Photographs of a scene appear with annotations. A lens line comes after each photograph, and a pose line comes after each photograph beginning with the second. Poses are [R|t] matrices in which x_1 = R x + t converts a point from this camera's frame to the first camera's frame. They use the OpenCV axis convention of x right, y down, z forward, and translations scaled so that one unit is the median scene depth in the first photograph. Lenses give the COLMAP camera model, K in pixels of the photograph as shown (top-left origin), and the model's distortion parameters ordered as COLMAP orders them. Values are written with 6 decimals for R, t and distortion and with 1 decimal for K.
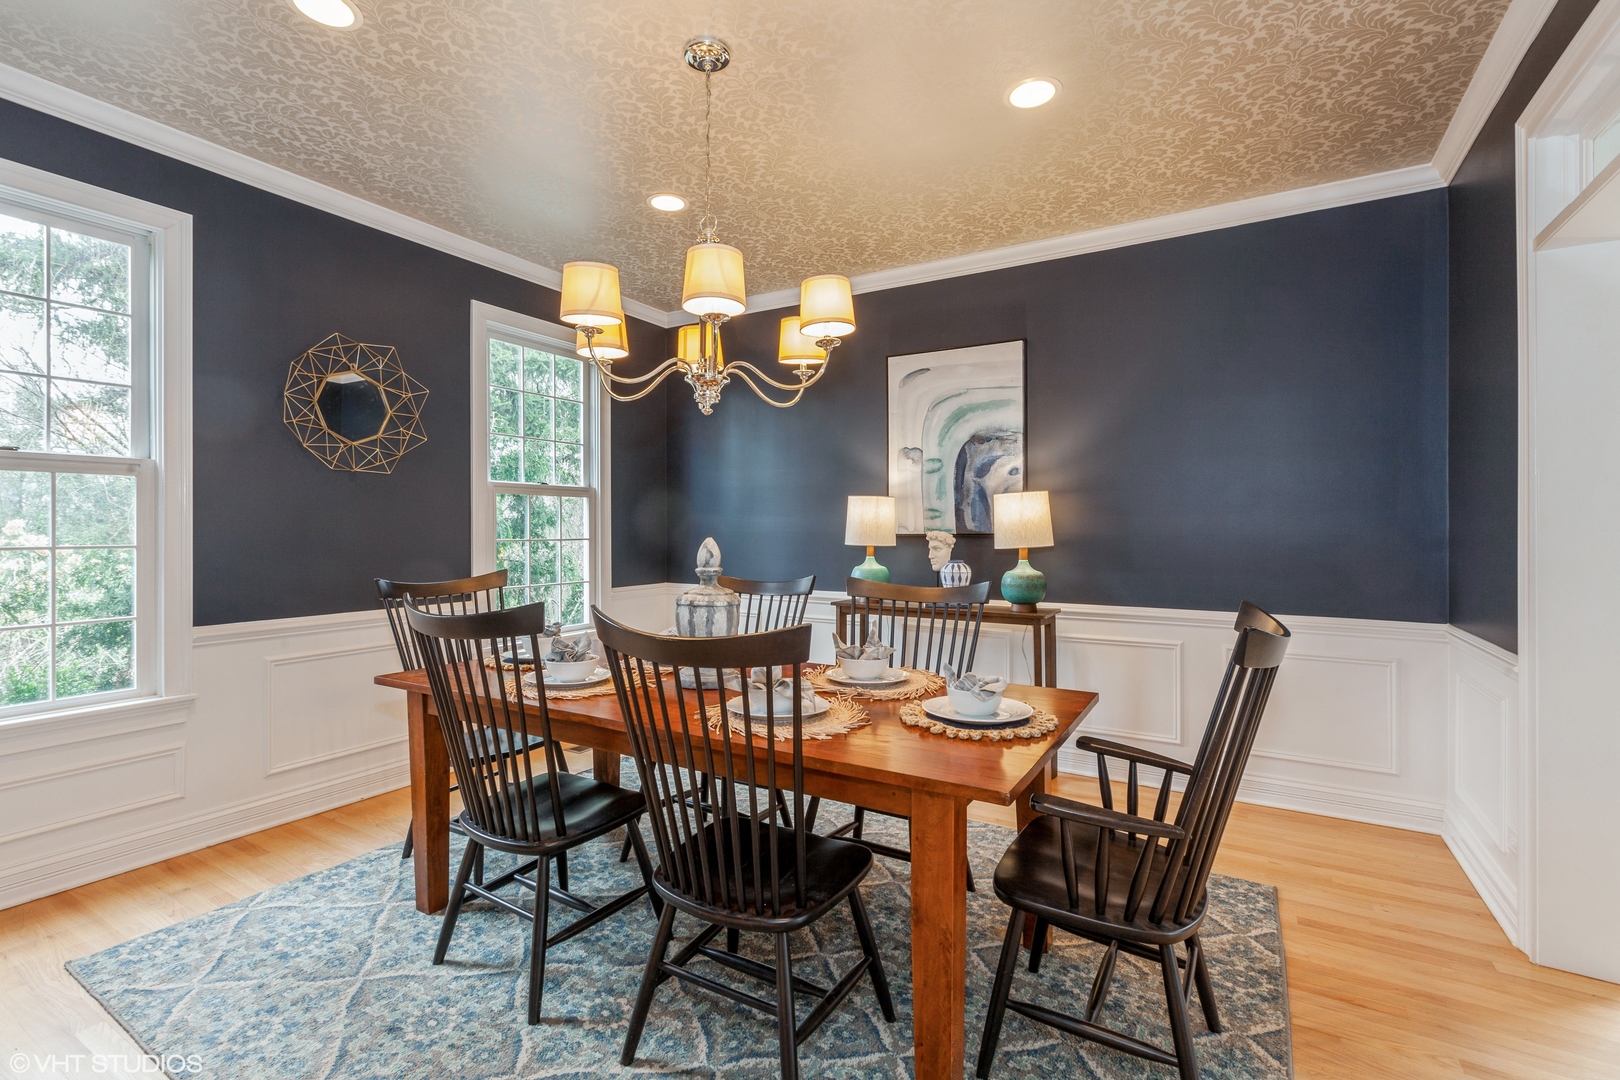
lens RADIAL K [[731.0, 0, 810.7], [0, 731.0, 538.3], [0, 0, 1]] dist [-0.002805, -0.001048]
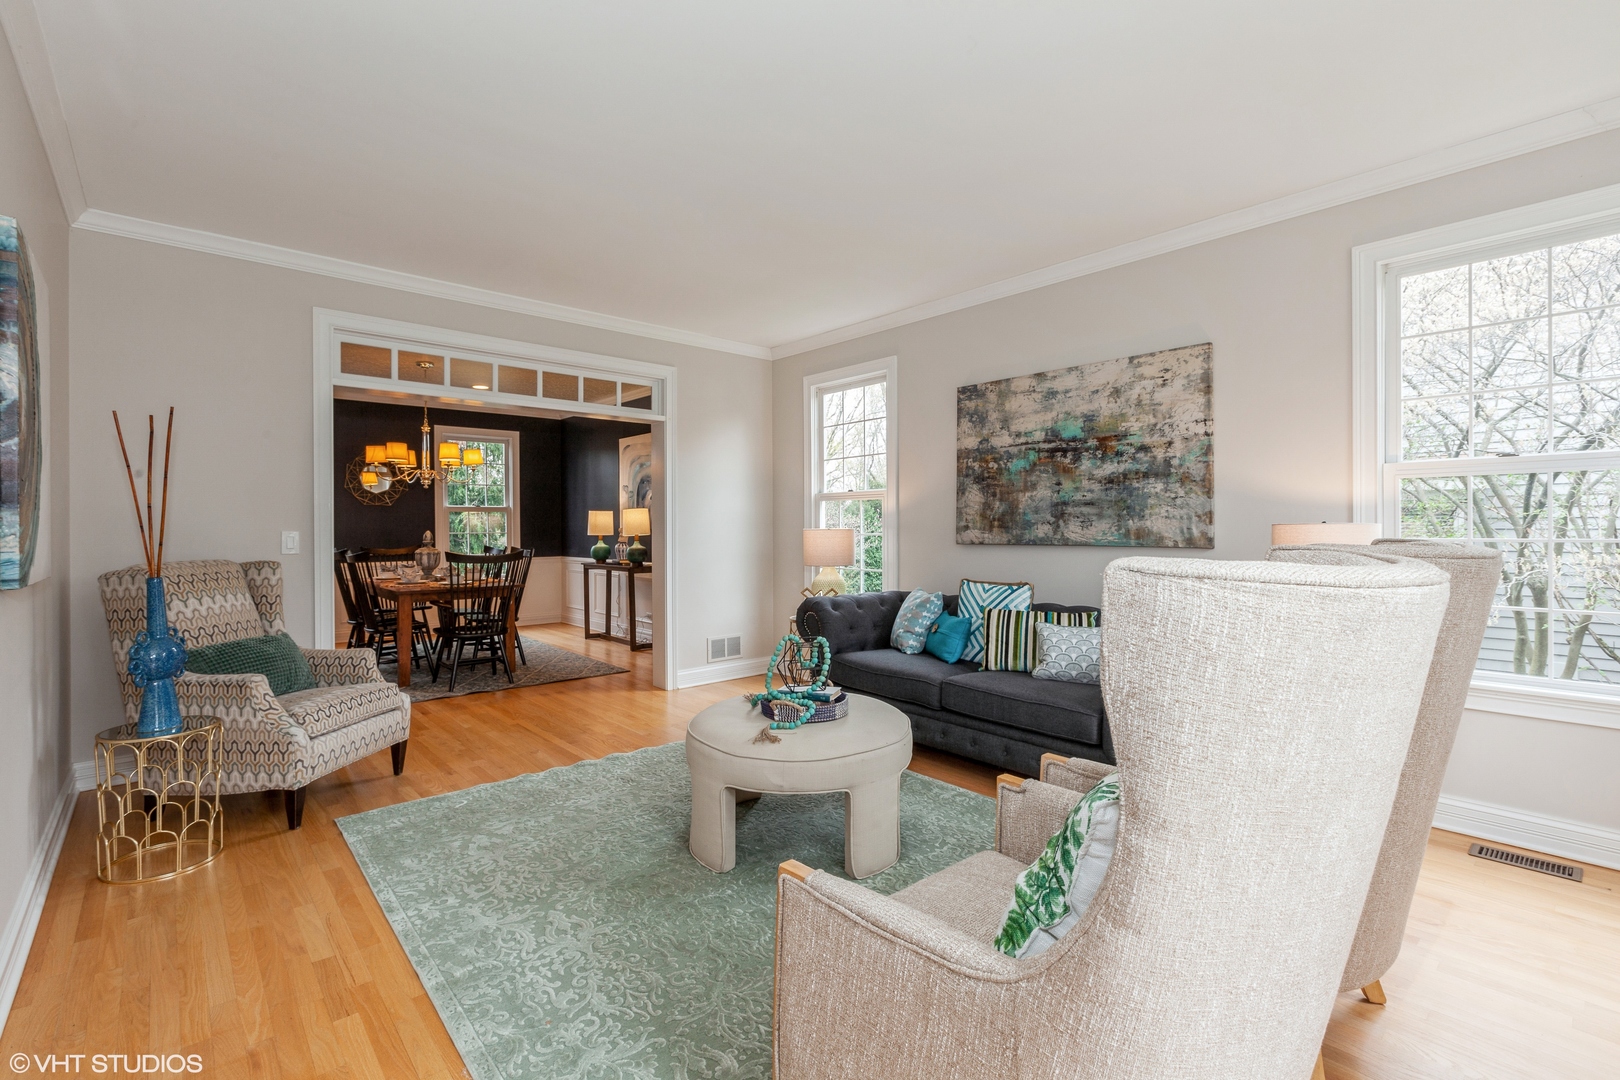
lens RADIAL K [[731.0, 0, 818.2], [0, 731.0, 536.9], [0, 0, 1]] dist [-0.002805, -0.001048]
pose [[0.959088, -0.000368, -0.283109, 1.239848], [0.001328, 0.999994, 0.003198, 0.009277], [0.283106, -0.003443, 0.959082, -0.766185]]
